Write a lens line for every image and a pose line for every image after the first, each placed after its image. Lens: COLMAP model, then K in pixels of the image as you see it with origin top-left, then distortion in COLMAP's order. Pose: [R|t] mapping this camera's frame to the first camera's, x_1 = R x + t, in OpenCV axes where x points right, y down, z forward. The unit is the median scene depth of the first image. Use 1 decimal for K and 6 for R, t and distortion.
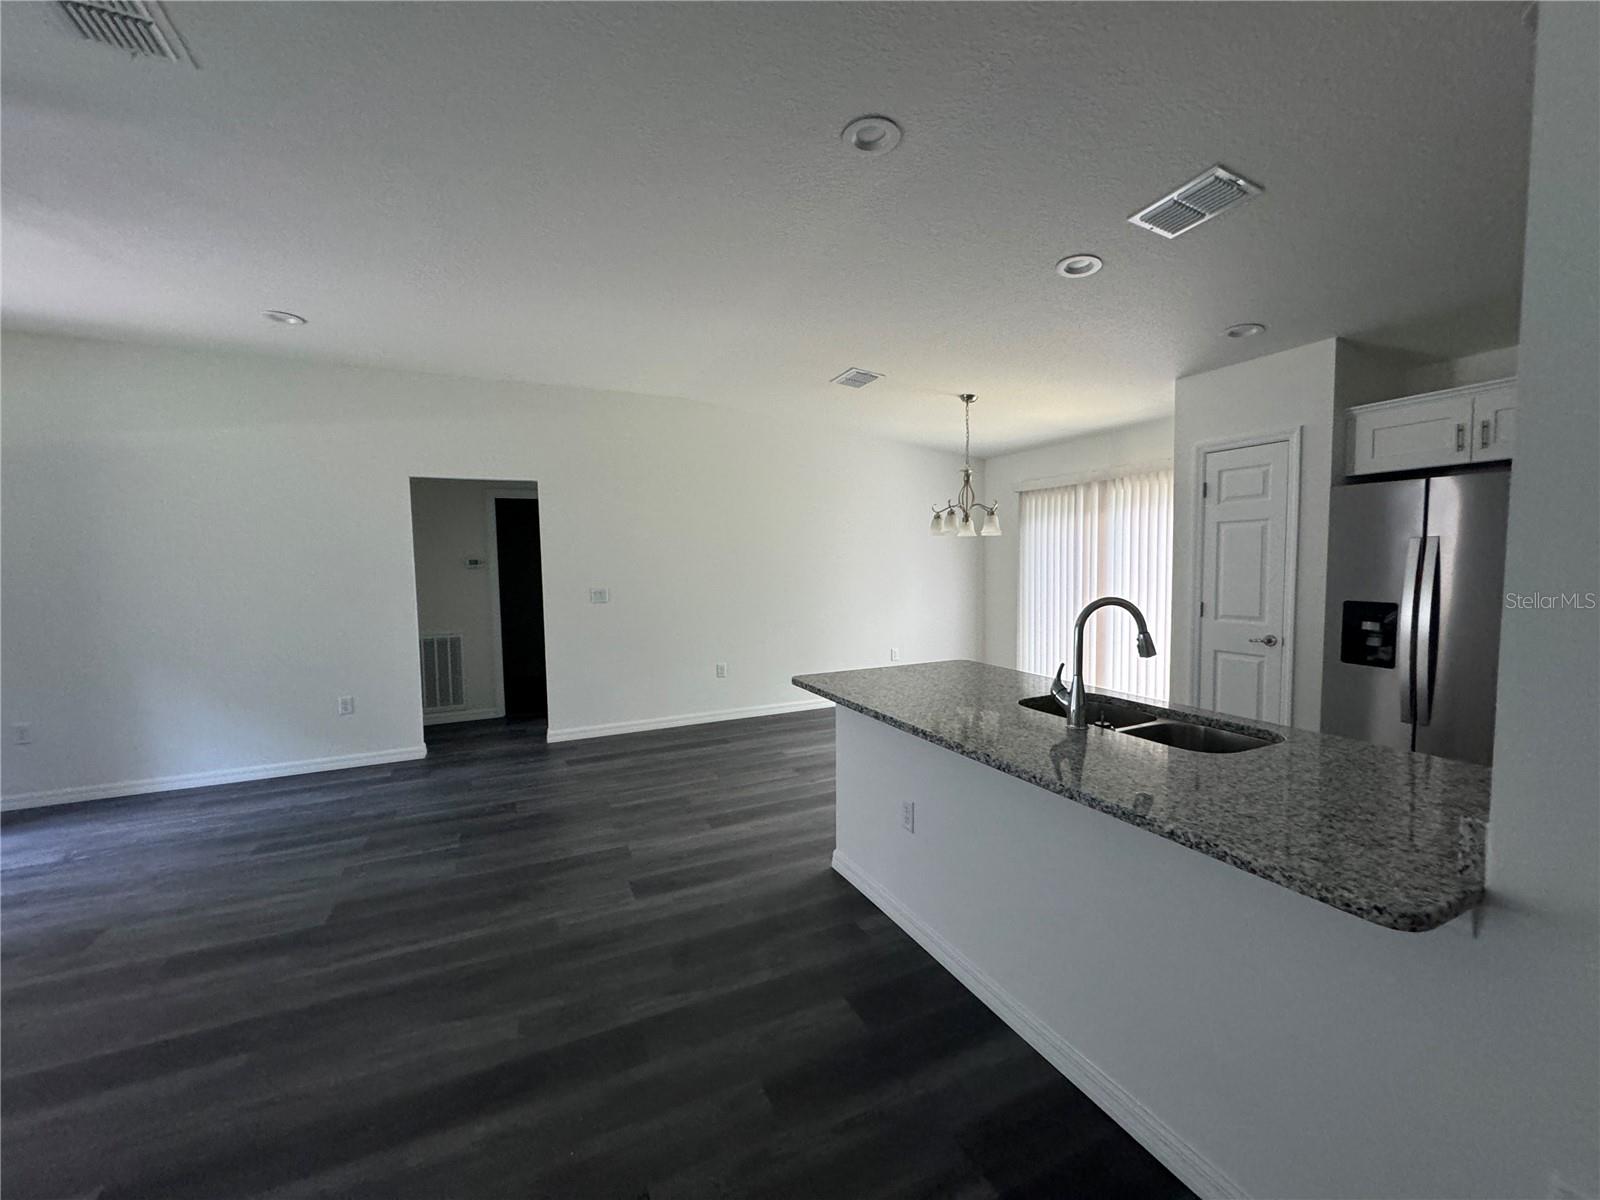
lens RADIAL K [[637.8, 0, 800.0], [0, 637.8, 600.0], [0, 0, 1]] dist [-0.001089, -0.000437]
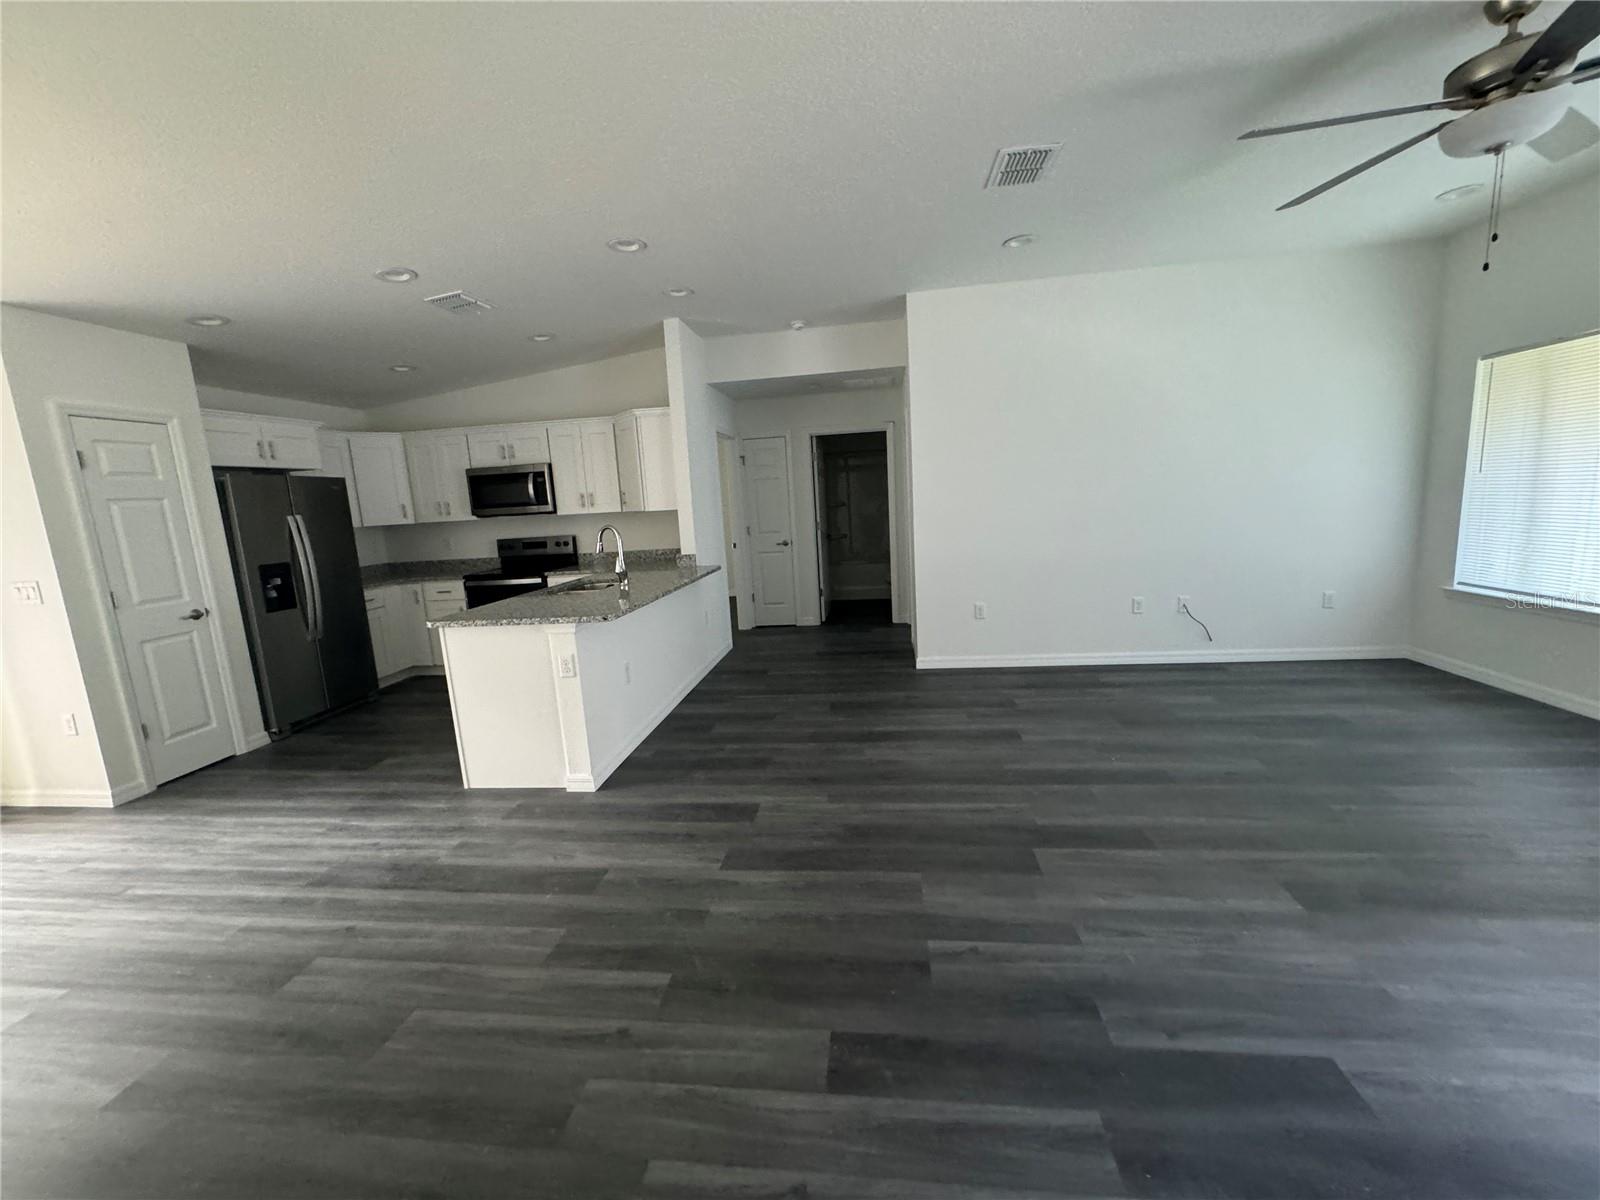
lens RADIAL K [[637.8, 0, 800.0], [0, 637.8, 600.0], [0, 0, 1]] dist [-0.001089, -0.000437]
pose [[-0.844137, -0.020203, 0.535747, -0.789882], [0.105742, 0.973387, 0.203315, -0.080233], [-0.525597, 0.228276, -0.819535, 1.568565]]
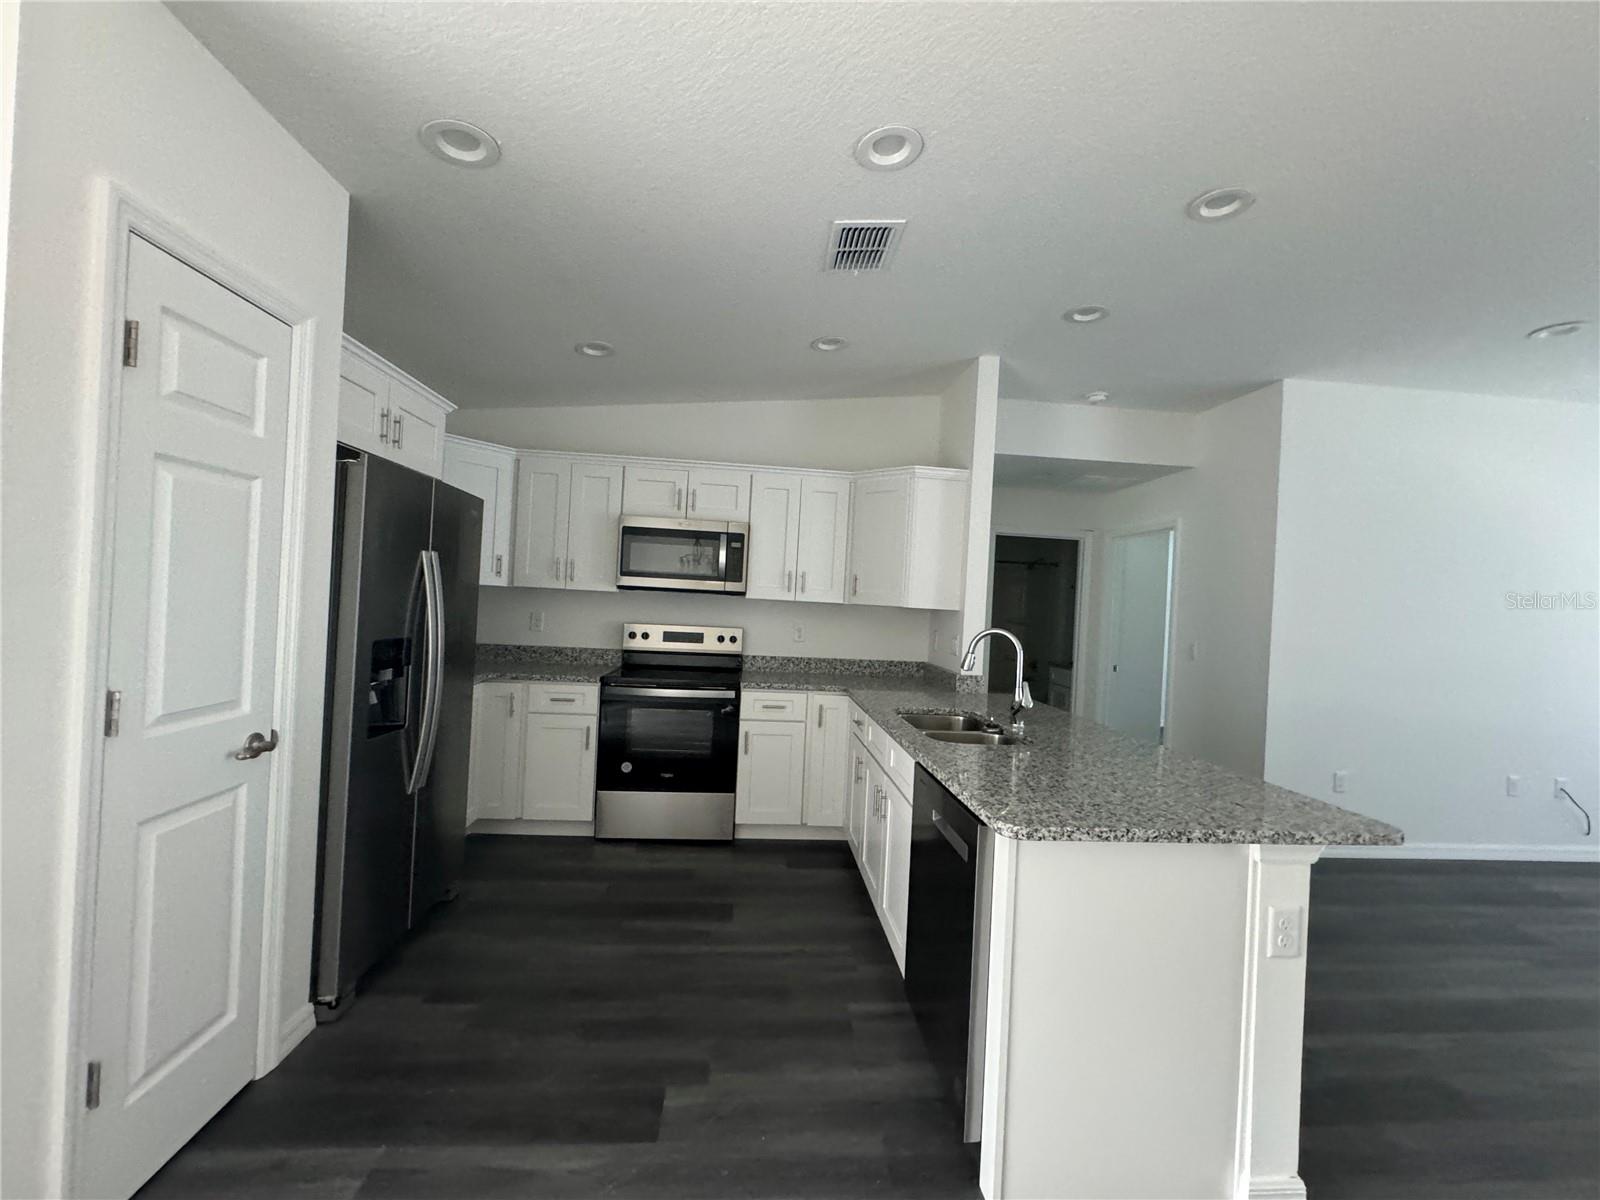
lens RADIAL K [[637.8, 0, 800.0], [0, 637.8, 600.0], [0, 0, 1]] dist [-0.001089, -0.000437]
pose [[-0.940425, -0.029486, 0.338720, 0.256634], [-0.012744, 0.998589, 0.051546, -0.080967], [-0.339762, 0.044159, -0.939474, 1.519766]]
